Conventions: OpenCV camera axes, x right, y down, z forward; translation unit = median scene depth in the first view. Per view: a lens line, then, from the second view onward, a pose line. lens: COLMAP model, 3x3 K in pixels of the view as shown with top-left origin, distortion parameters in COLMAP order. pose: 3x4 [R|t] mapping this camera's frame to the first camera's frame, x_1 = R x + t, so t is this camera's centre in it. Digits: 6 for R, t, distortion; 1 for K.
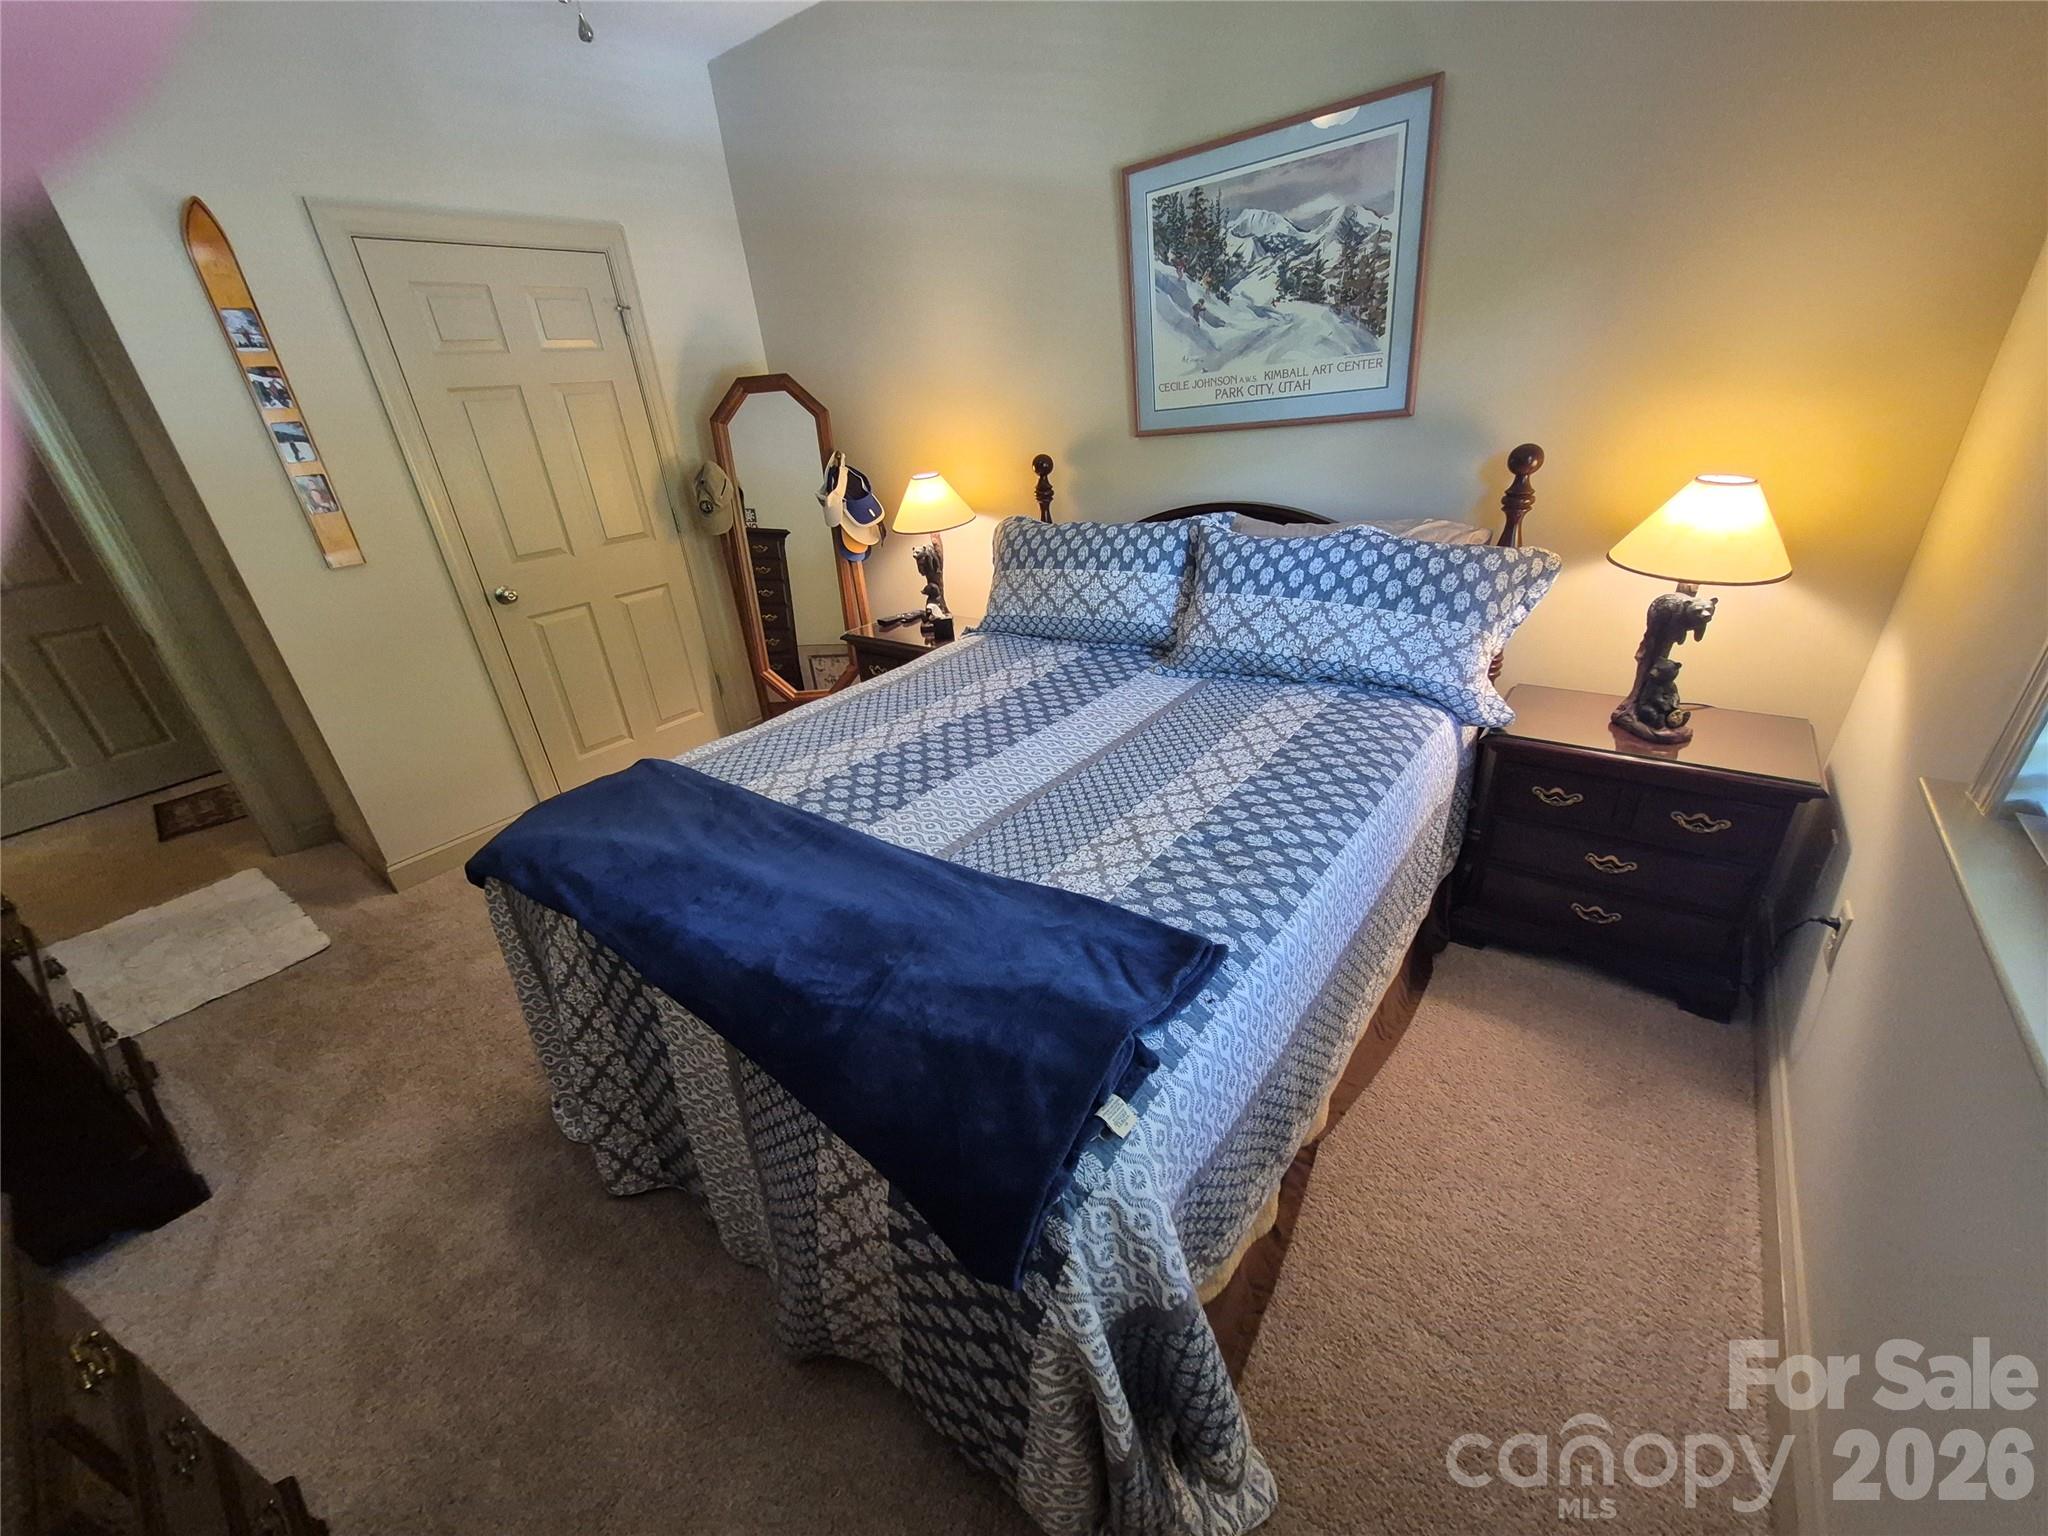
lens RADIAL K [[804.4, 0, 994.4], [0, 804.4, 789.3], [0, 0, 1]] dist [0.007960, -0.000009]
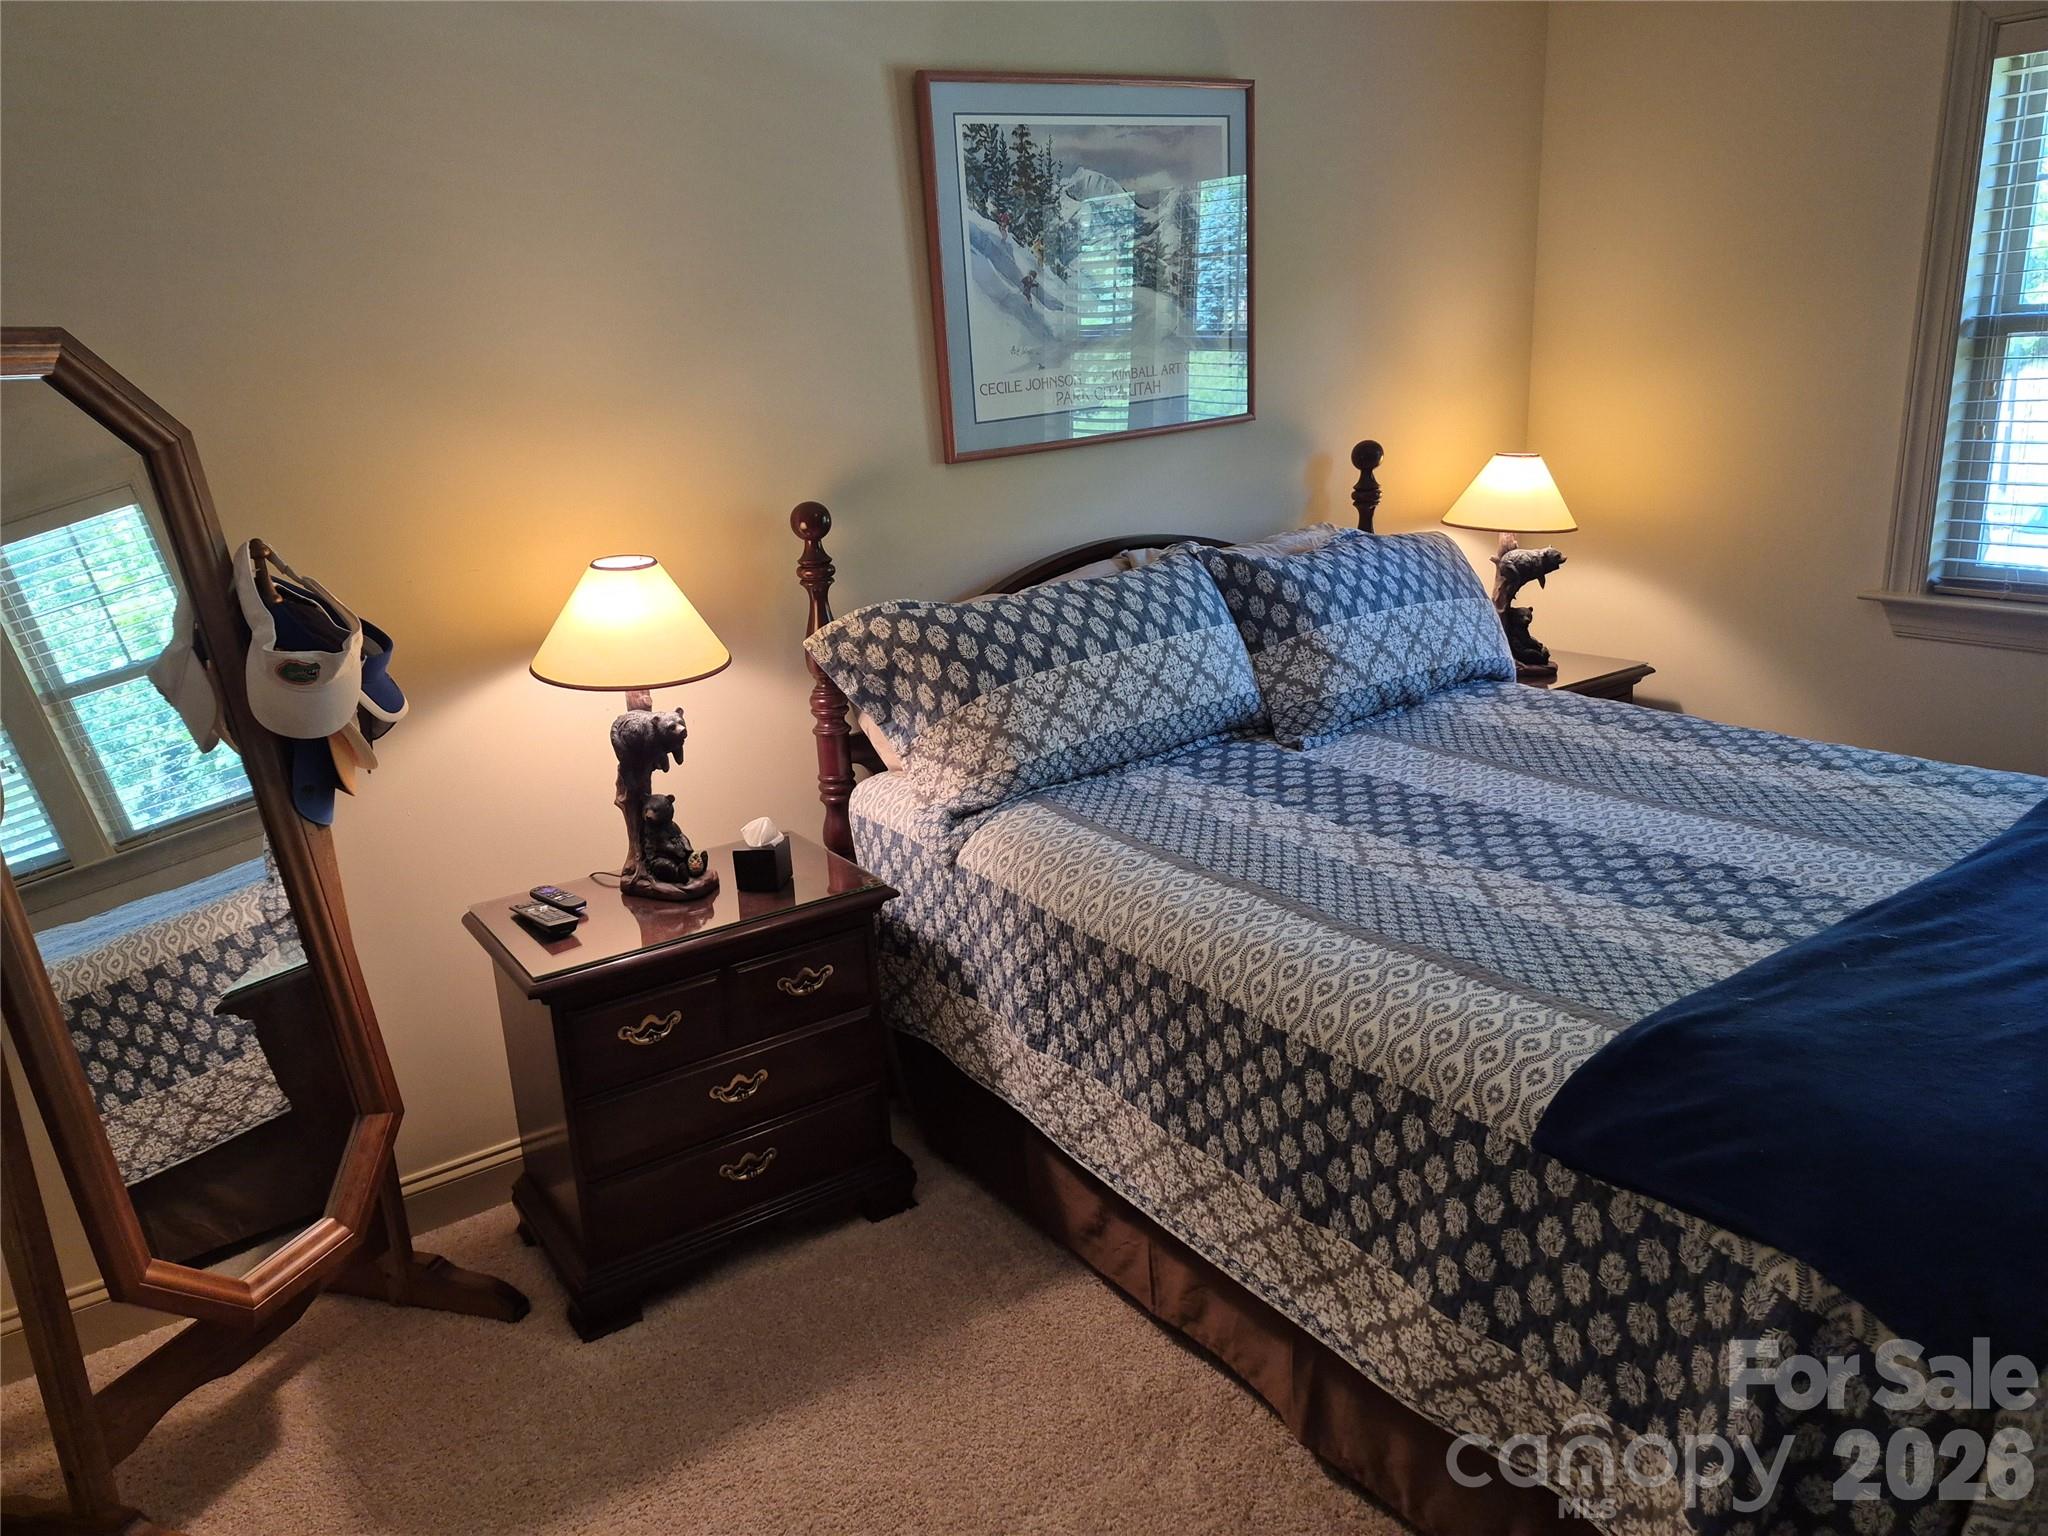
lens RADIAL K [[1431.0, 0, 1014.7], [0, 1431.0, 768.6], [0, 0, 1]] dist [0.078209, -0.092249]
pose [[0.297020, -0.200826, 0.933514, -1.000531], [0.457999, 0.887799, 0.045268, -0.290799], [-0.837864, 0.414103, 0.355672, 0.751379]]
